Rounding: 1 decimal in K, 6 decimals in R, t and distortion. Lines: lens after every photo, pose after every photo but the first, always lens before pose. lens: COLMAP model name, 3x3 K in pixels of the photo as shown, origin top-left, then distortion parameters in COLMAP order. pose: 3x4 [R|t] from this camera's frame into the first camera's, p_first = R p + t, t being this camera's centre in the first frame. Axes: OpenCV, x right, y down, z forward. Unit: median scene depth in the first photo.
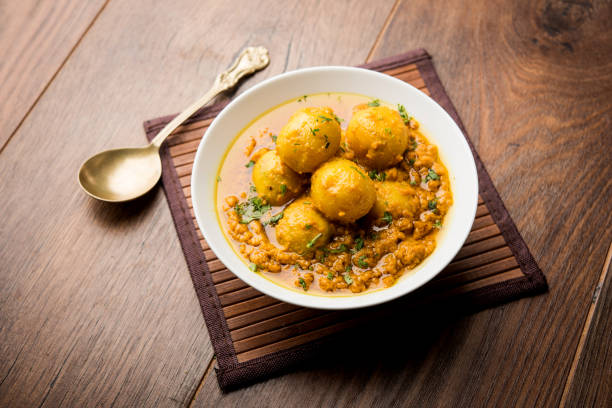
lens RADIAL K [[1054.2, 0, 307.1], [0, 1054.2, 203.4], [0, 0, 1]] dist [0.011574, 0.000000]
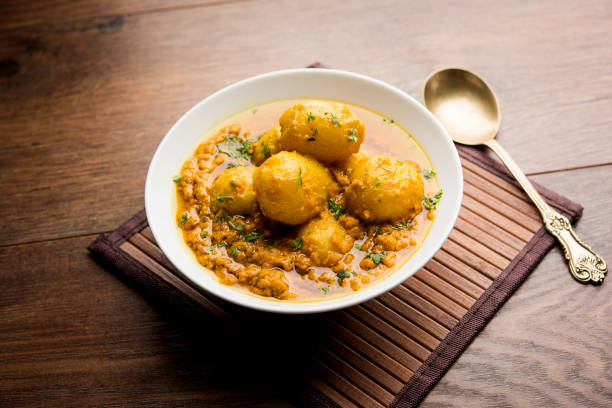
lens RADIAL K [[1054.2, 0, 302.2], [0, 1054.2, 201.2], [0, 0, 1]] dist [0.011574, 0.000000]
pose [[0.516590, 0.647385, -0.560382, 0.547642], [-0.701528, 0.695249, 0.156485, -0.151655], [0.490911, 0.312285, 0.813317, 0.269605]]
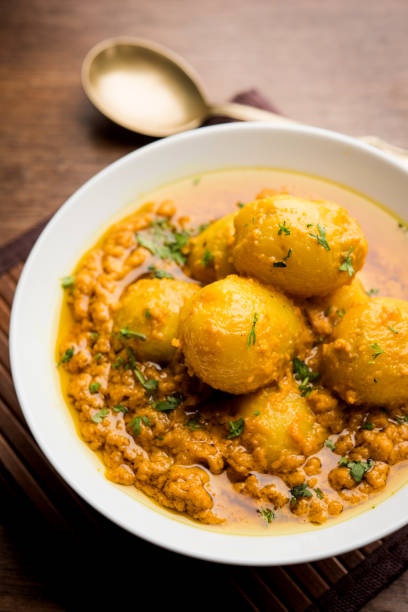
lens RADIAL K [[1054.2, 0, 207.5], [0, 1054.2, 311.2], [0, 0, 1]] dist [0.011574, 0.000000]
pose [[0.398890, 0.795627, -0.455921, 0.275079], [-0.769127, 0.561017, 0.306112, -0.180503], [0.499330, 0.228556, 0.835722, 0.505773]]
